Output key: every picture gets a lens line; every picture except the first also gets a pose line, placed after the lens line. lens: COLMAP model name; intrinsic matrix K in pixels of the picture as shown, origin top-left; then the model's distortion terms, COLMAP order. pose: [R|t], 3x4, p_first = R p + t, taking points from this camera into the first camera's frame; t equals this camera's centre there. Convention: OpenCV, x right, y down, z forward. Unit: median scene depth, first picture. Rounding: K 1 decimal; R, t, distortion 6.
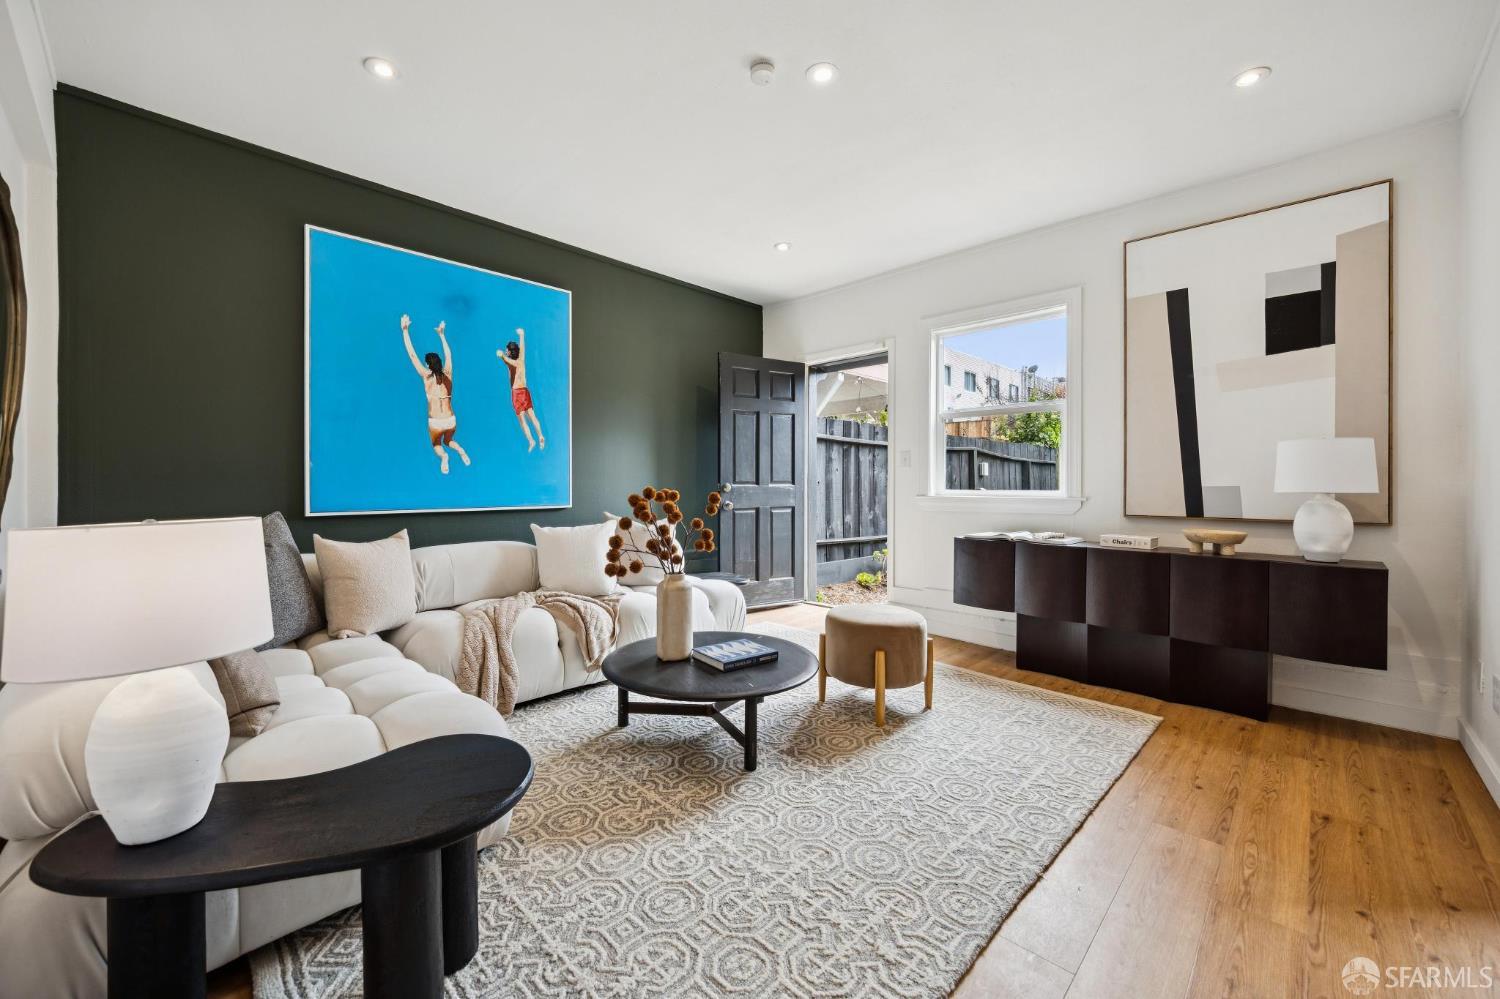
lens RADIAL K [[595.0, 0, 735.1], [0, 595.0, 489.3], [0, 0, 1]] dist [0.000254, 0.000026]
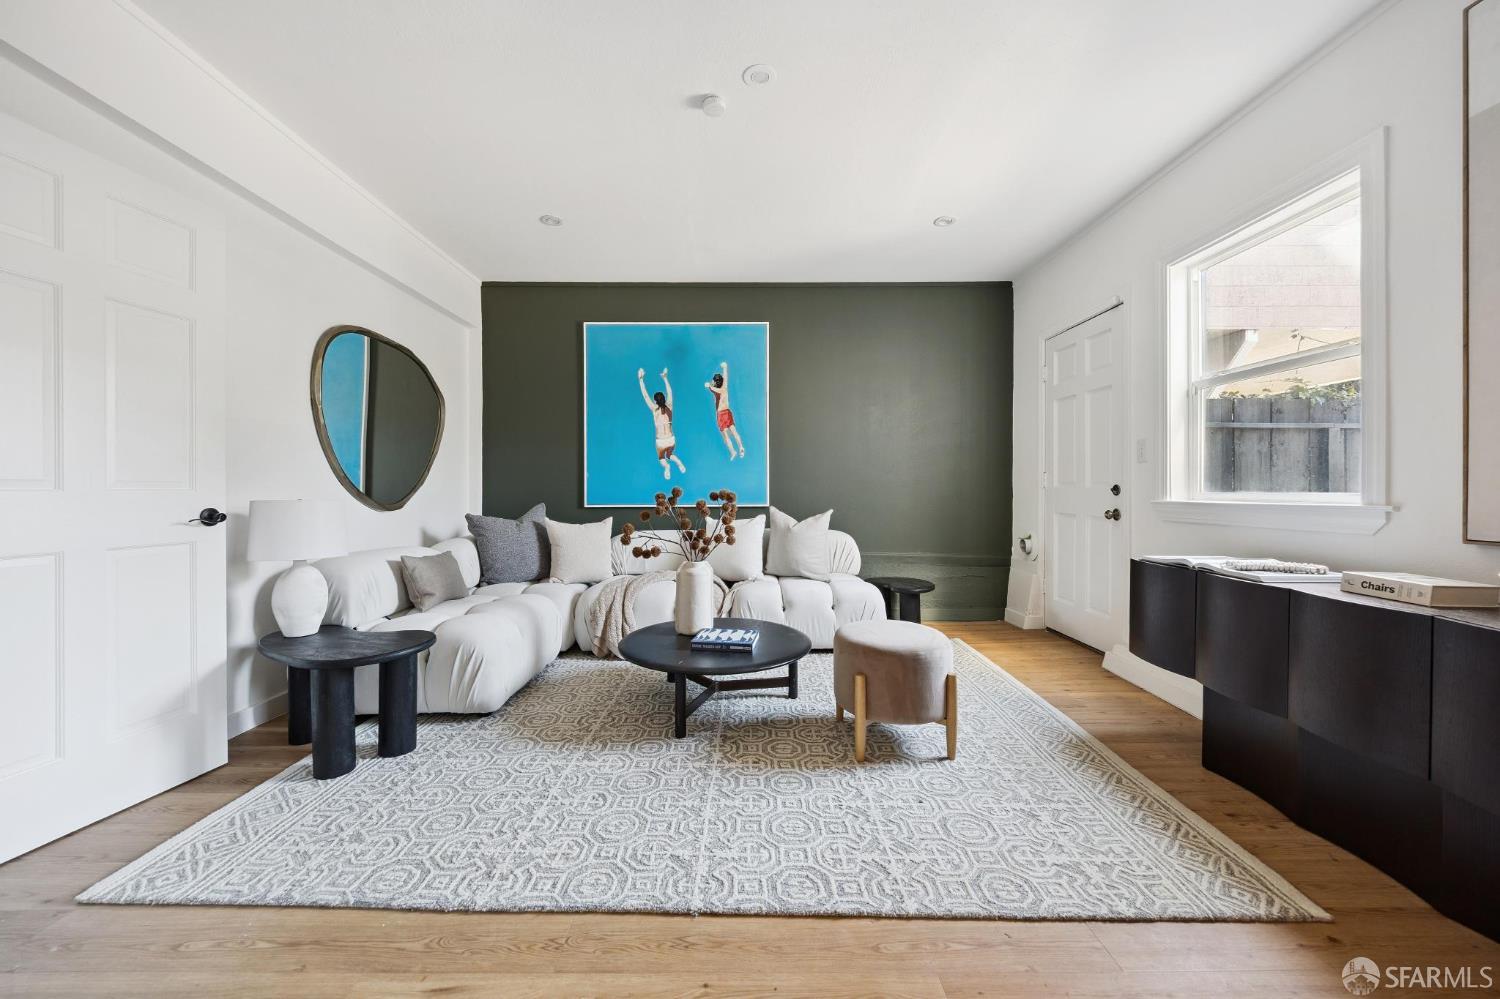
lens RADIAL K [[565.9, 0, 746.5], [0, 565.9, 491.8], [0, 0, 1]] dist [0.000478, -0.000191]
pose [[0.702451, 0.001087, -0.711732, 0.569680], [-0.004876, 0.999983, -0.003285, 0.006047], [0.711716, 0.005778, 0.702444, 0.218105]]
